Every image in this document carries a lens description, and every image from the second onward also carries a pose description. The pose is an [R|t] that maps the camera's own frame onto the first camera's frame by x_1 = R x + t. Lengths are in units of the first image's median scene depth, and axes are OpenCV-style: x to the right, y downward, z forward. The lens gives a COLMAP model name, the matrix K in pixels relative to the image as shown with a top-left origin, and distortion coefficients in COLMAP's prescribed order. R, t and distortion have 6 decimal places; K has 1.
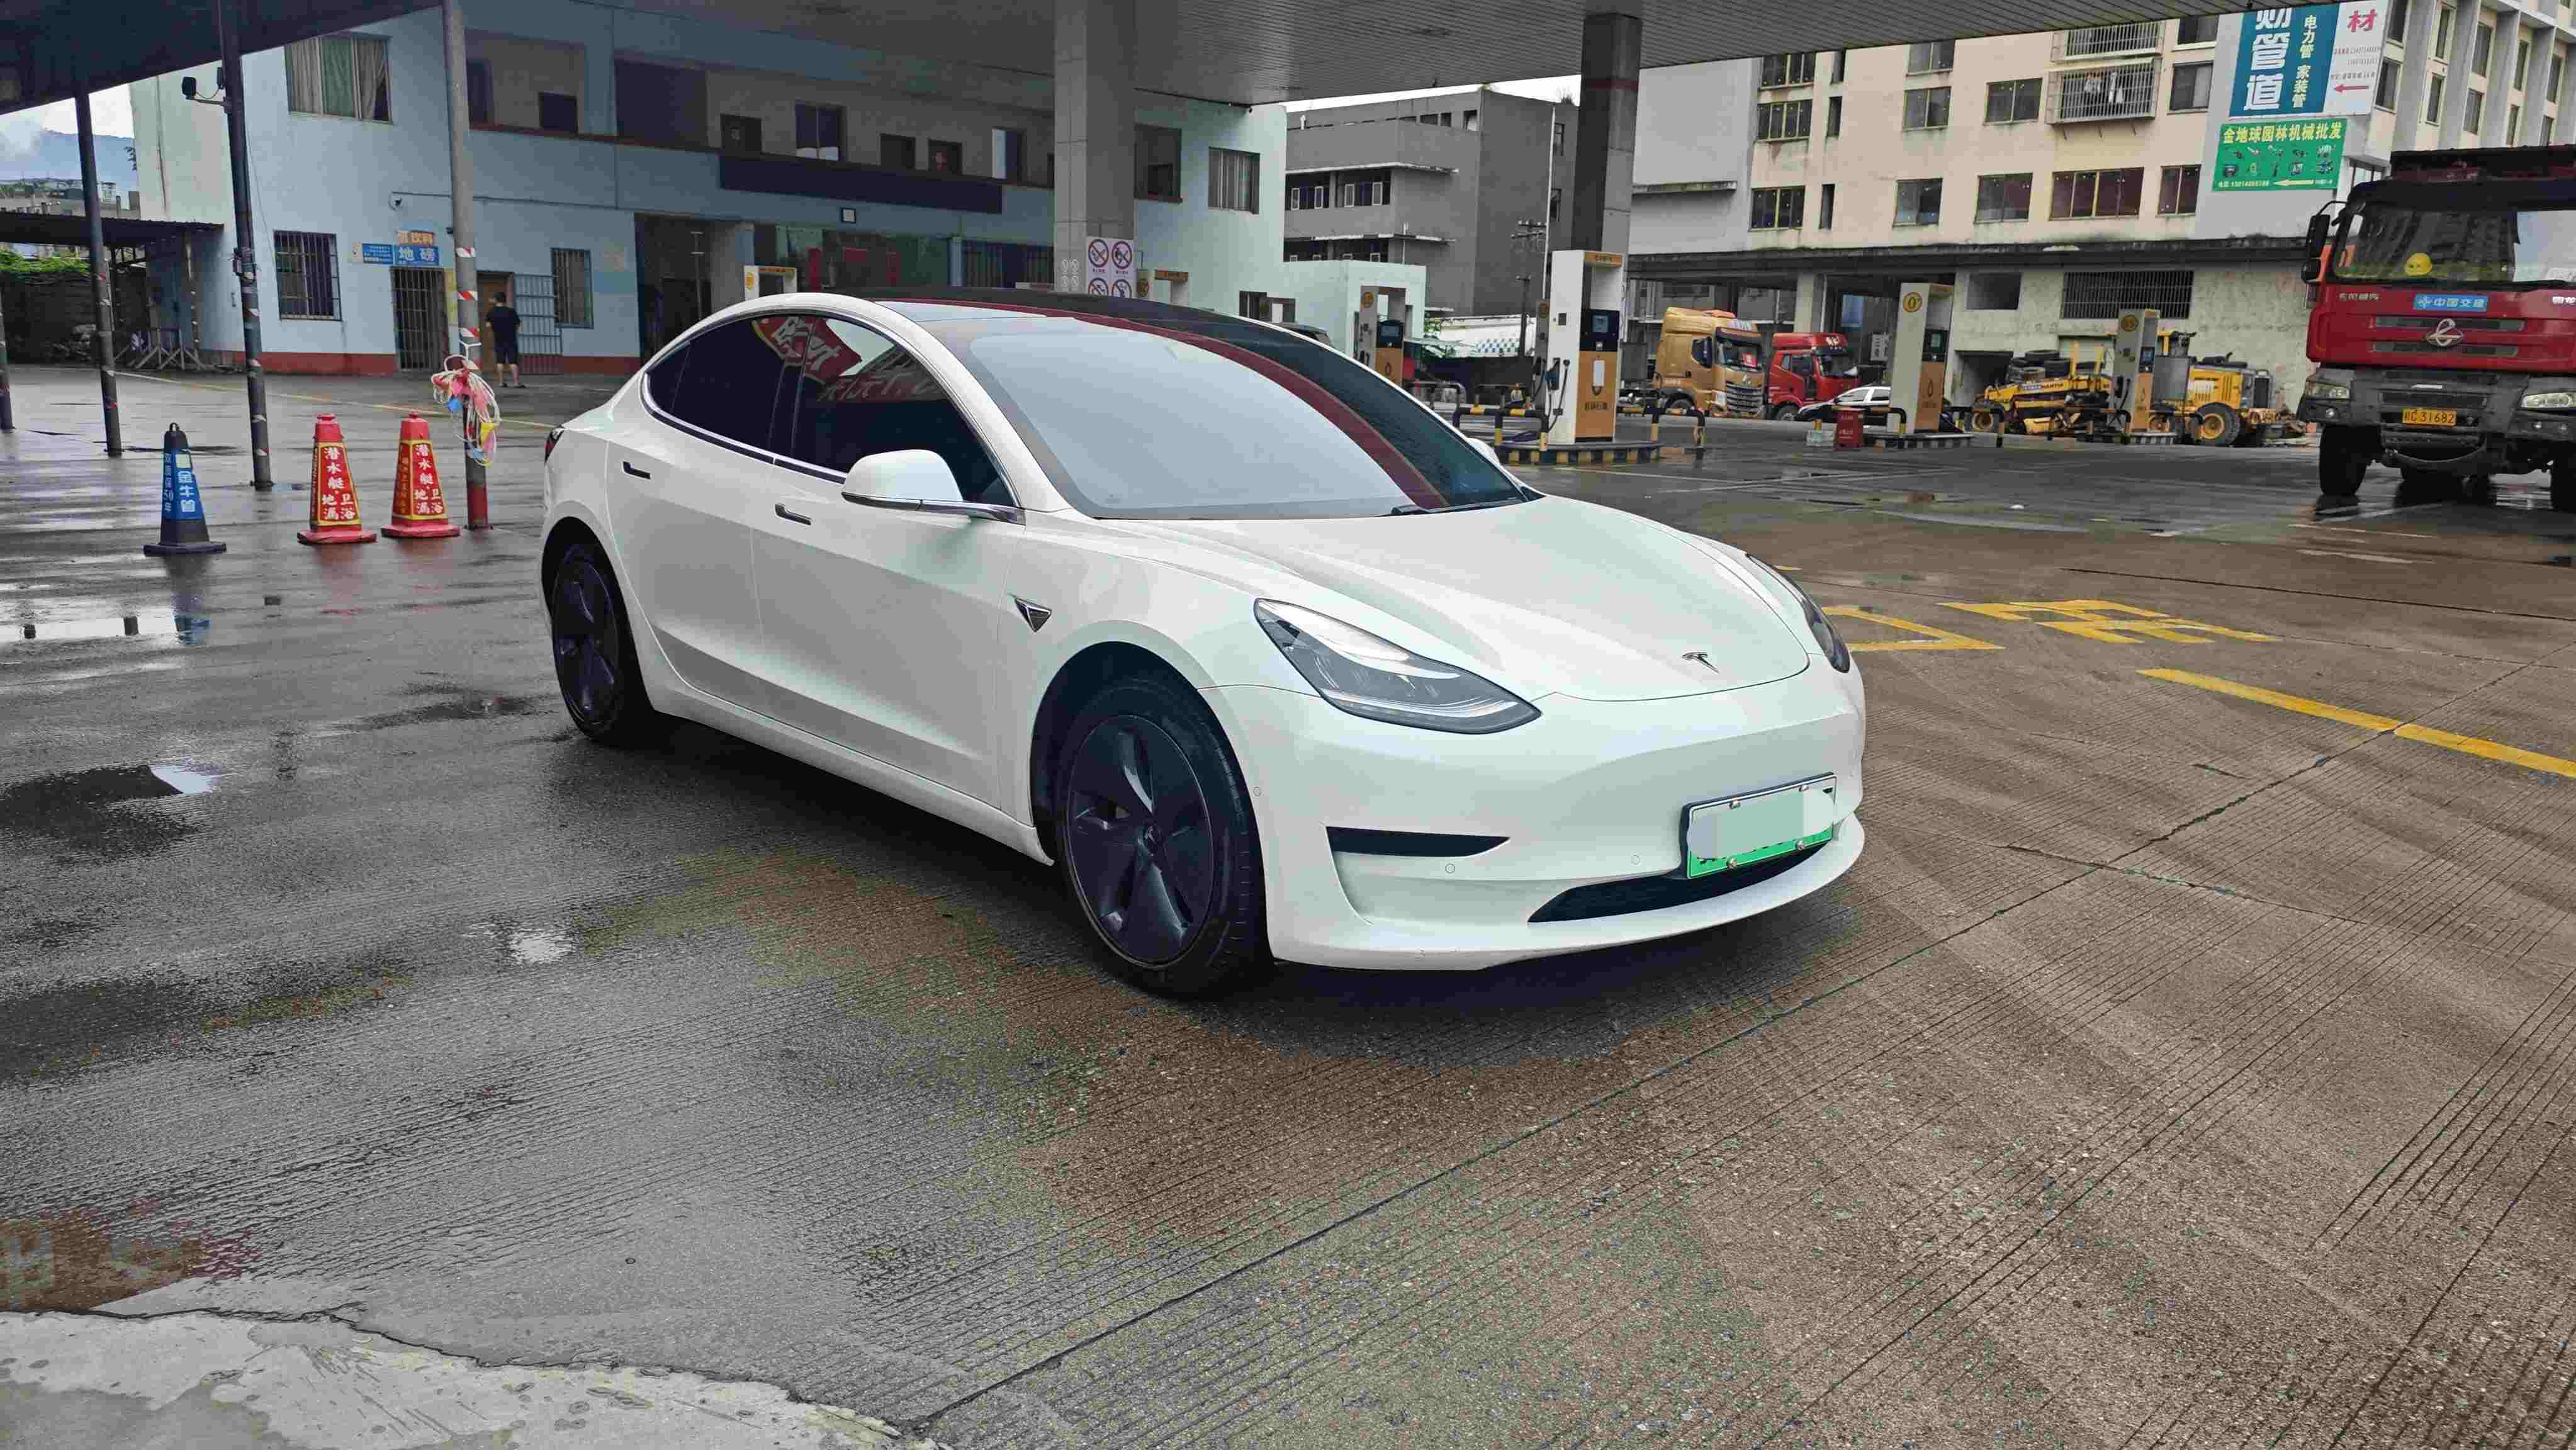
lens RADIAL K [[1884.4, 0, 1288.0], [0, 1884.4, 725.0], [0, 0, 1]] dist [0.017003, -0.021051]
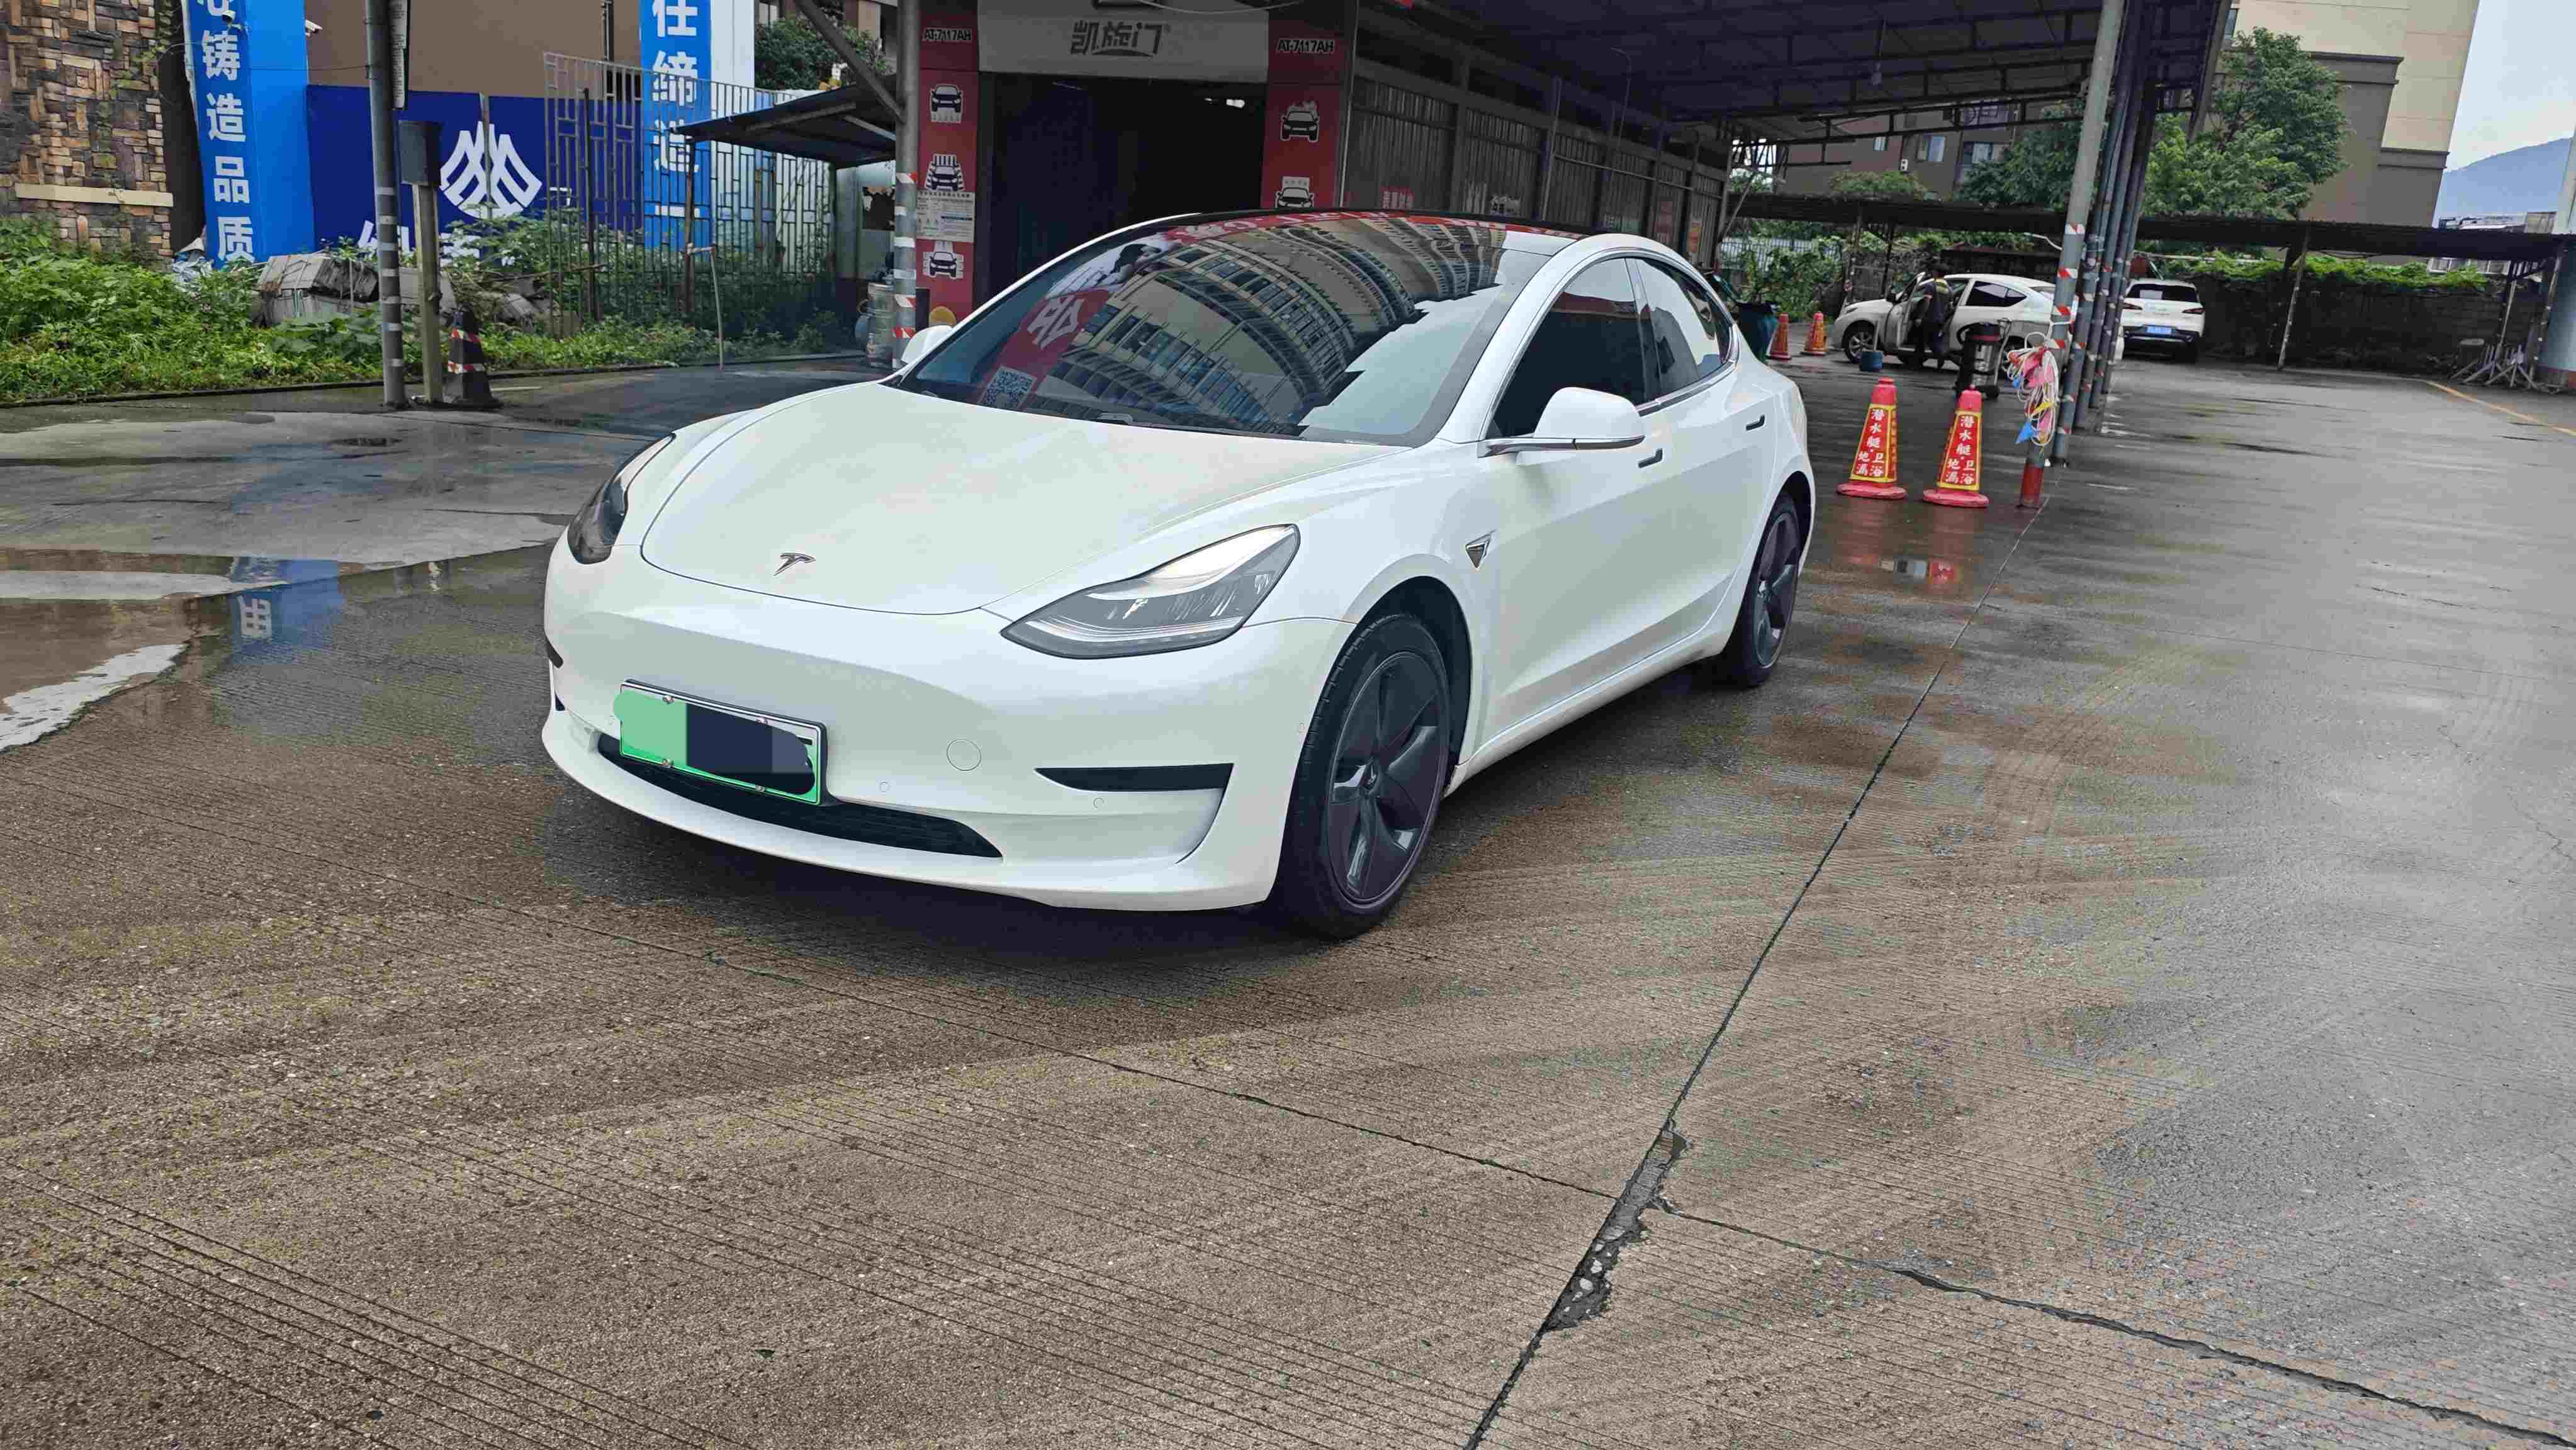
lens RADIAL K [[1884.4, 0, 1288.0], [0, 1884.4, 725.0], [0, 0, 1]] dist [0.017003, -0.021051]
pose [[0.329354, 0.227758, -0.916325, 0.122819], [-0.242176, 0.958384, 0.151166, -0.016478], [0.912621, 0.172125, 0.370805, 0.096381]]
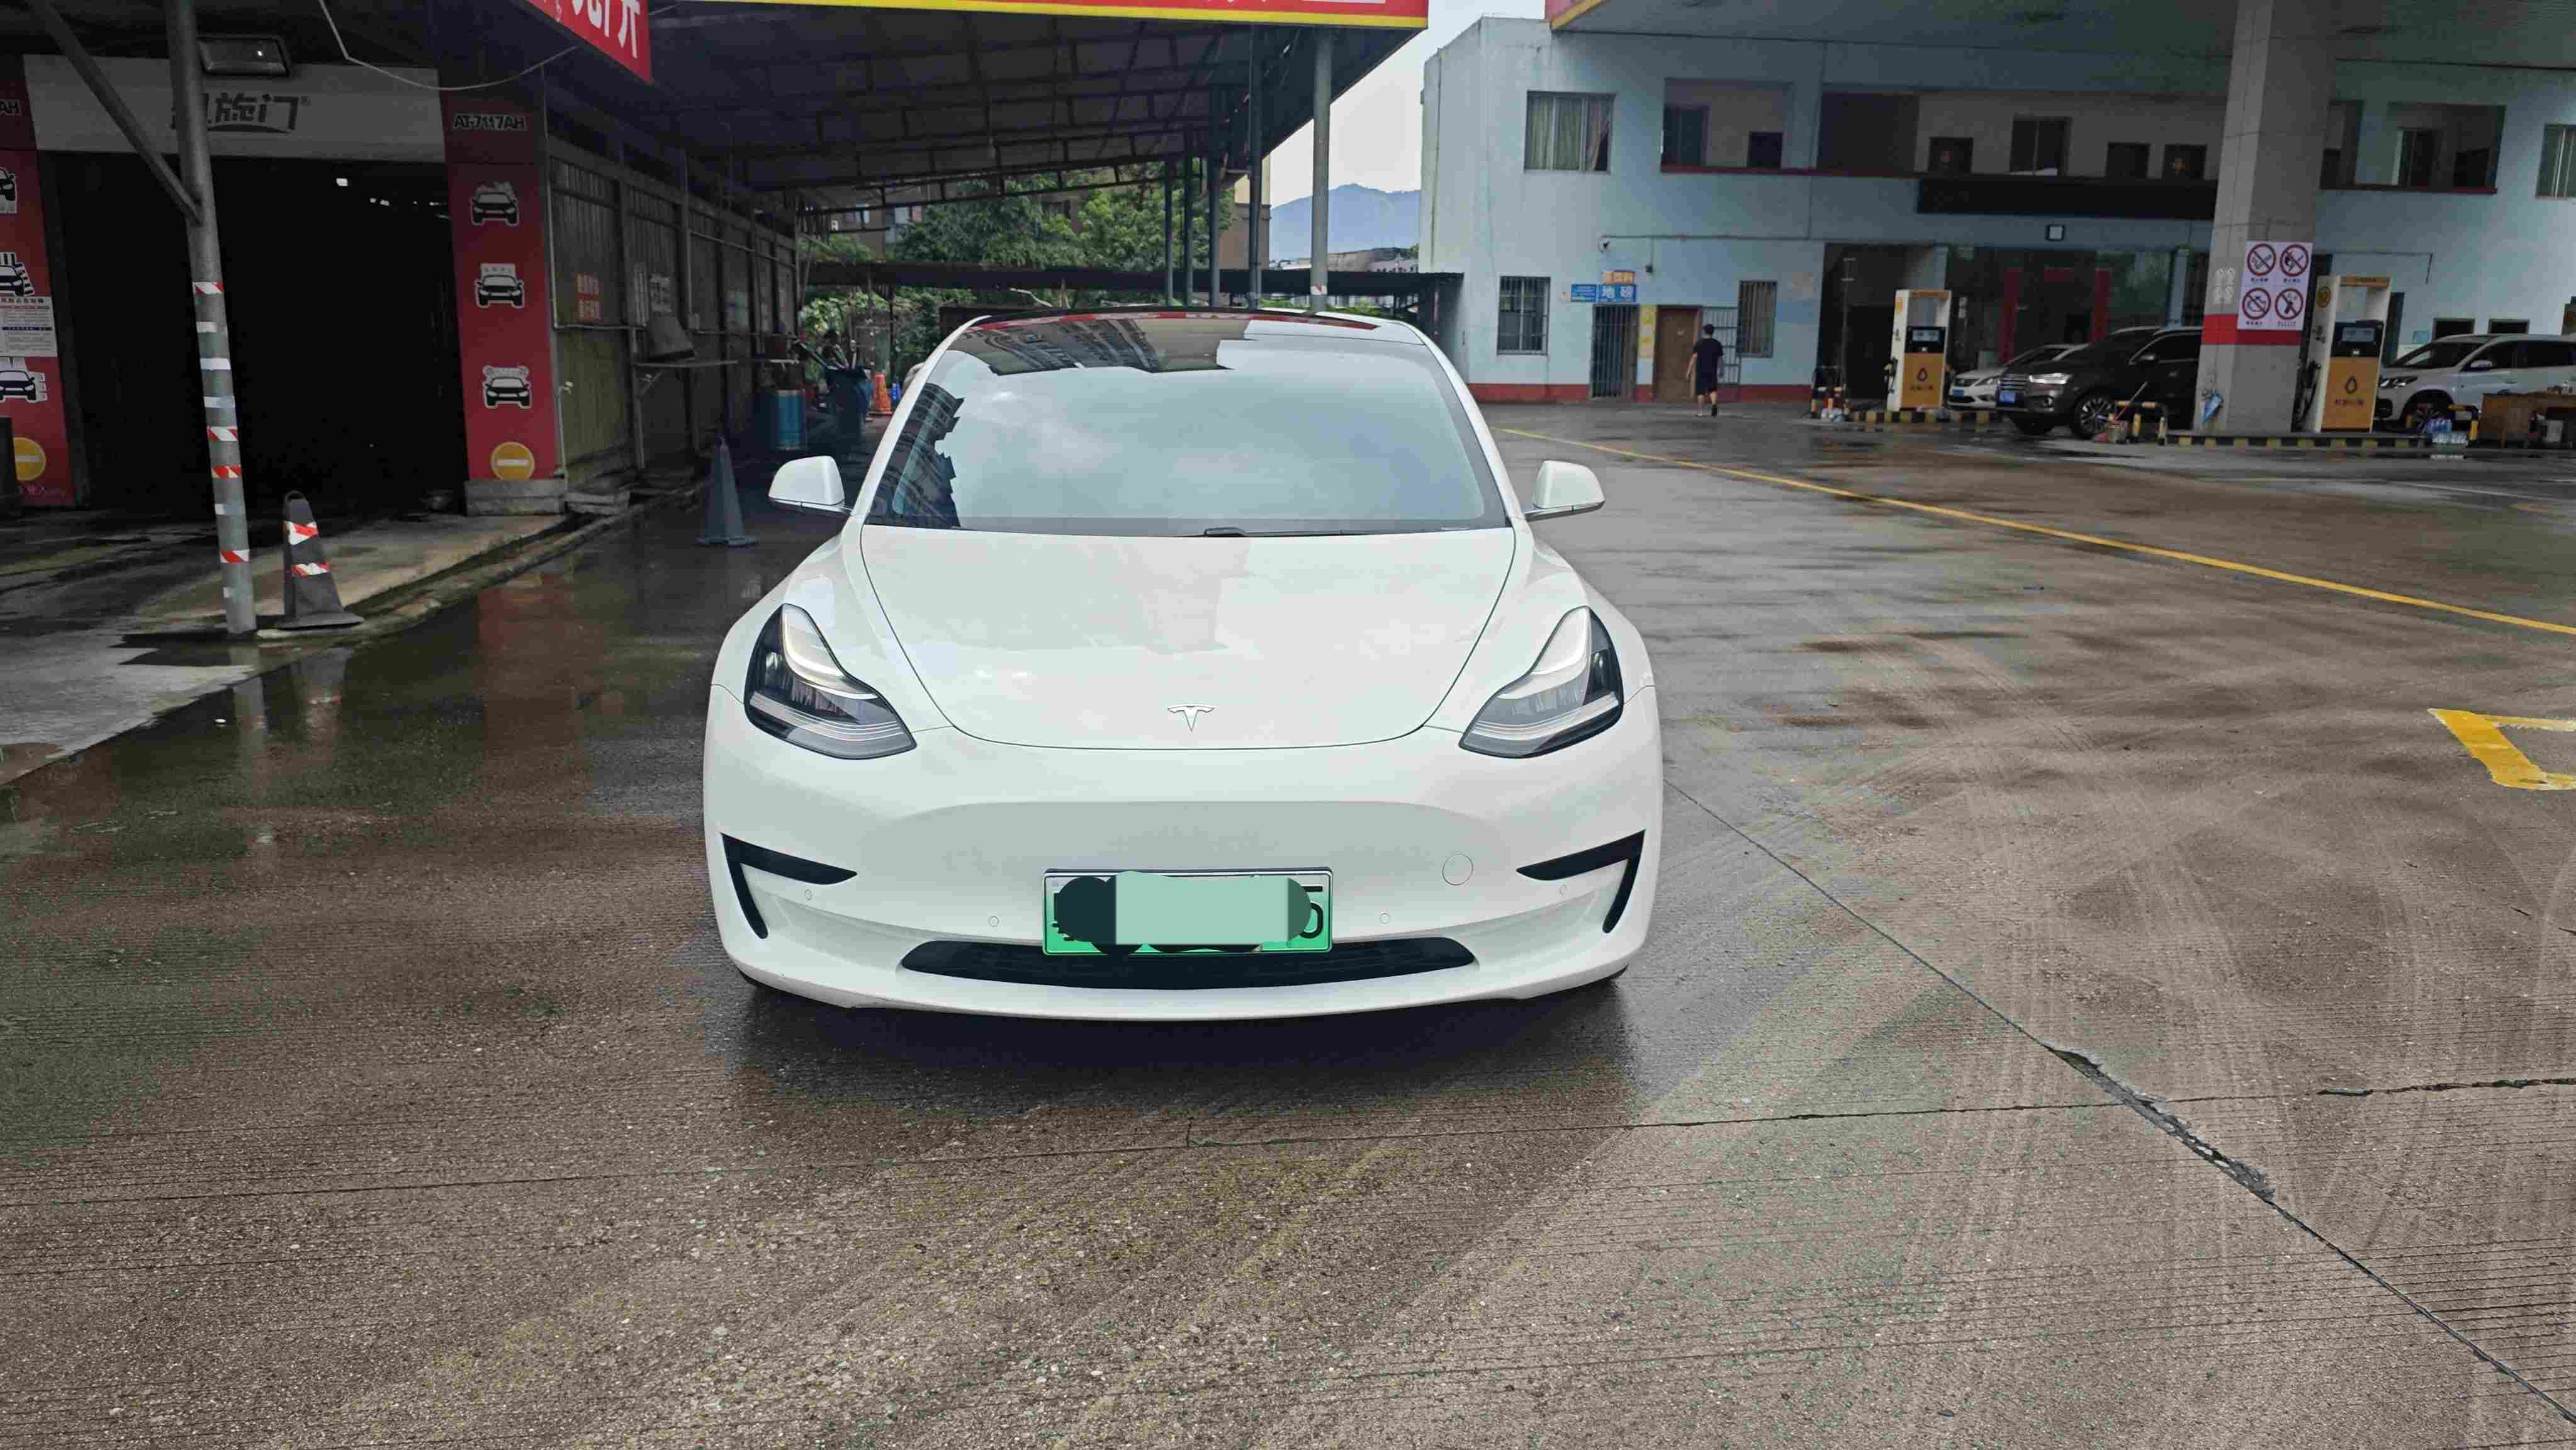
lens RADIAL K [[1885.6, 0, 1288.0], [0, 1885.6, 725.0], [0, 0, 1]] dist [0.034678, -0.050892]
pose [[0.782890, 0.103951, -0.613415, 0.084084], [-0.113299, 0.993278, 0.023723, -0.005868], [0.611757, 0.050927, 0.789405, 0.037663]]
